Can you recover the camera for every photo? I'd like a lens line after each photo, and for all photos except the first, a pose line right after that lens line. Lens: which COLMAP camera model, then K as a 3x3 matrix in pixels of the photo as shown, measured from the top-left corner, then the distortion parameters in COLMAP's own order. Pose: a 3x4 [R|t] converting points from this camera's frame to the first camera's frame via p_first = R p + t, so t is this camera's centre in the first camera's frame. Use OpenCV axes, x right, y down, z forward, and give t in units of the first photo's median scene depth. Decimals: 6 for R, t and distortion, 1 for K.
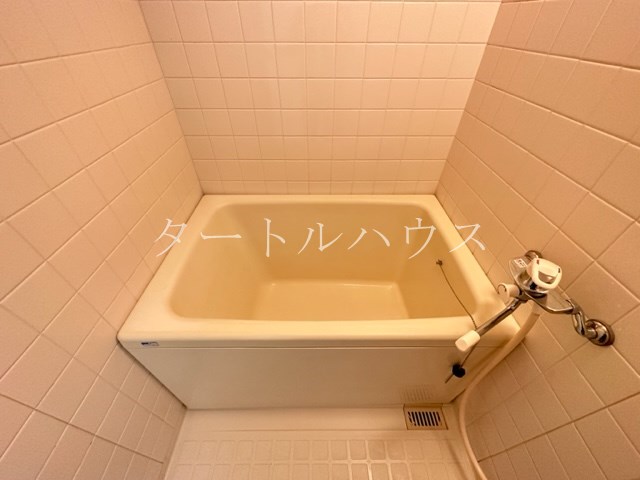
lens RADIAL K [[255.0, 0, 316.9], [0, 255.0, 239.0], [0, 0, 1]] dist [-0.001454, -0.000185]
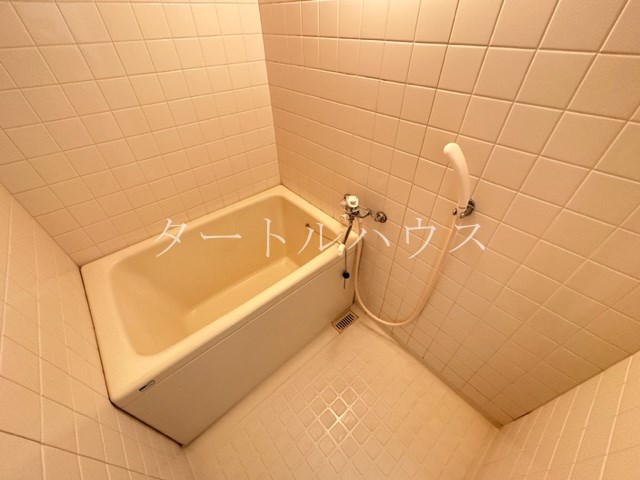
lens RADIAL K [[255.0, 0, 320.6], [0, 255.0, 241.3], [0, 0, 1]] dist [-0.001454, -0.000185]
pose [[0.750123, -0.444208, 0.489893, -0.246670], [0.442064, 0.887788, 0.128110, 0.021112], [-0.491829, 0.120465, 0.862318, -0.332559]]
